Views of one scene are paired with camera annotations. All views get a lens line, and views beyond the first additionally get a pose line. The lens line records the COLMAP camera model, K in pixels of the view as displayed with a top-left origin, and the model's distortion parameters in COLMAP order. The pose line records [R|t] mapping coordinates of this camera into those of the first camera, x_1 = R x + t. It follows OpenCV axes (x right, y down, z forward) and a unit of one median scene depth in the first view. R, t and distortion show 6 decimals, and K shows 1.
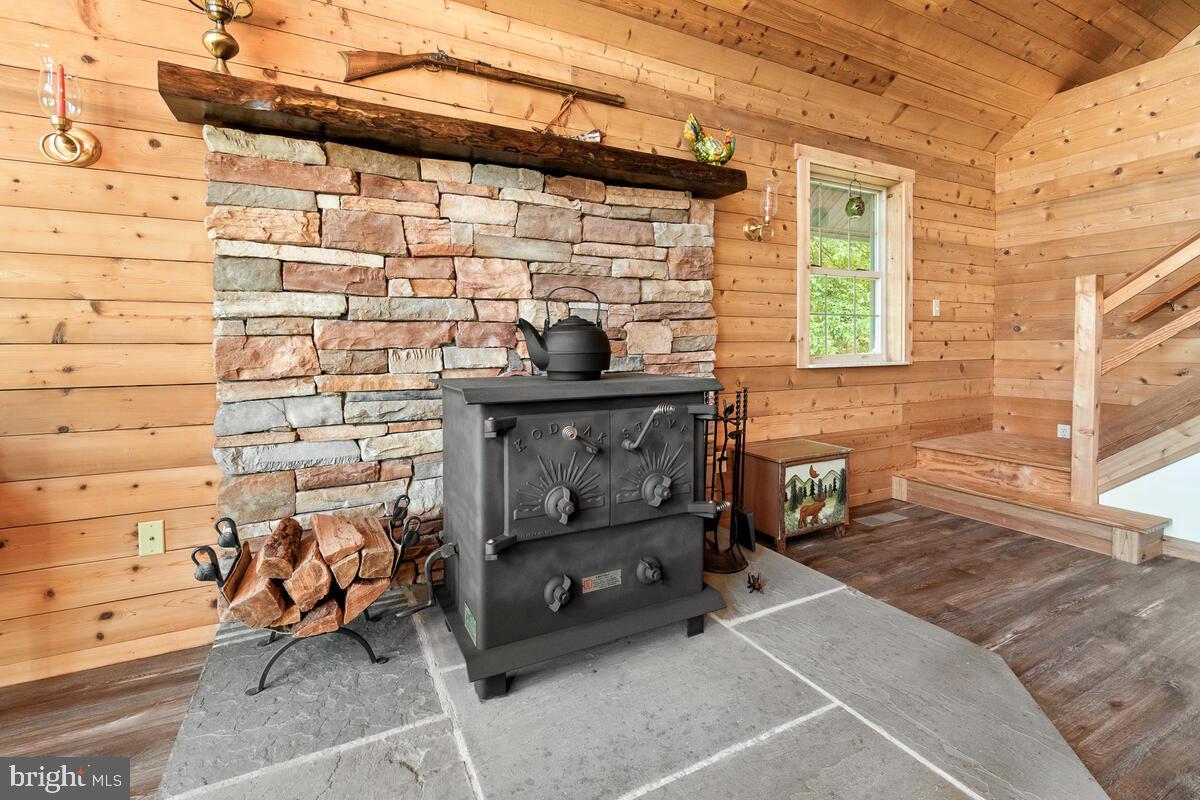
lens RADIAL K [[547.5, 0, 602.0], [0, 547.5, 348.6], [0, 0, 1]] dist [0.000430, 0.000038]
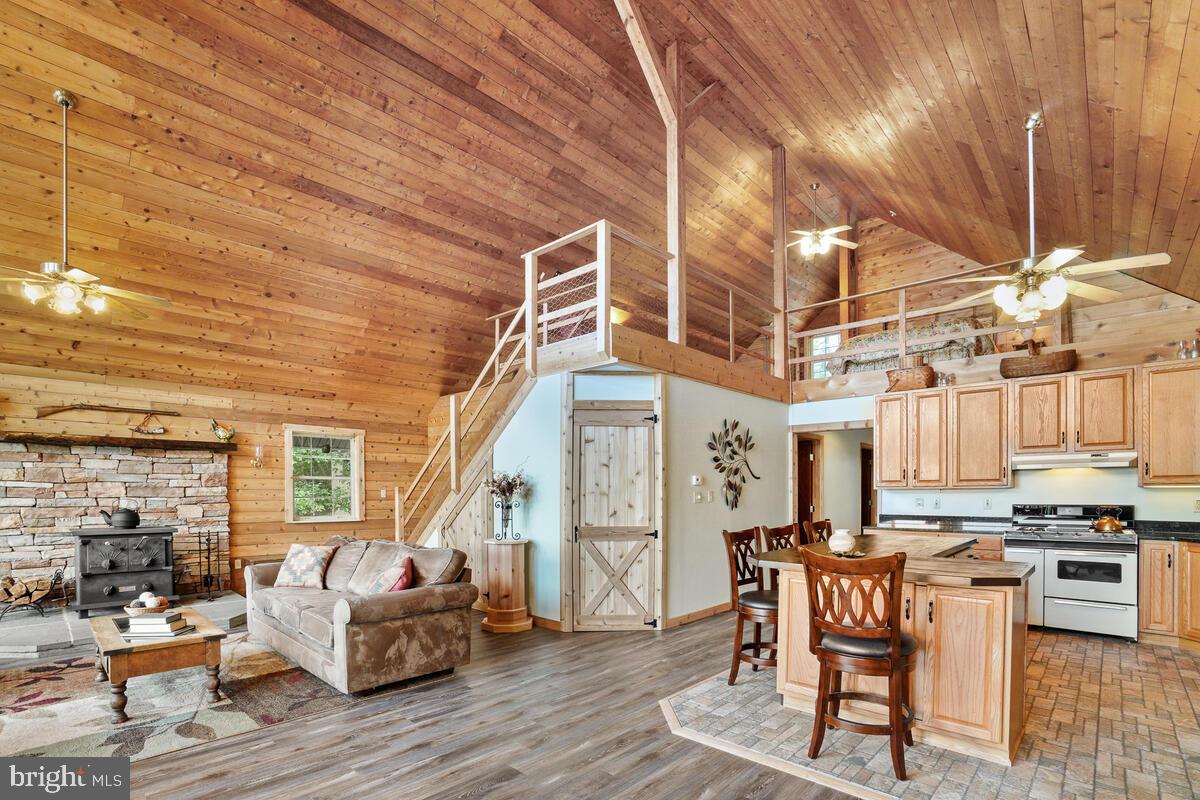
lens RADIAL K [[568.3, 0, 591.2], [0, 568.3, 494.4], [0, 0, 1]] dist [-0.066067, 0.026225]
pose [[0.946394, 0.013250, 0.322741, 1.186854], [-0.013300, 0.999909, -0.002051, -0.137446], [-0.322739, -0.002352, 0.946485, -2.294005]]
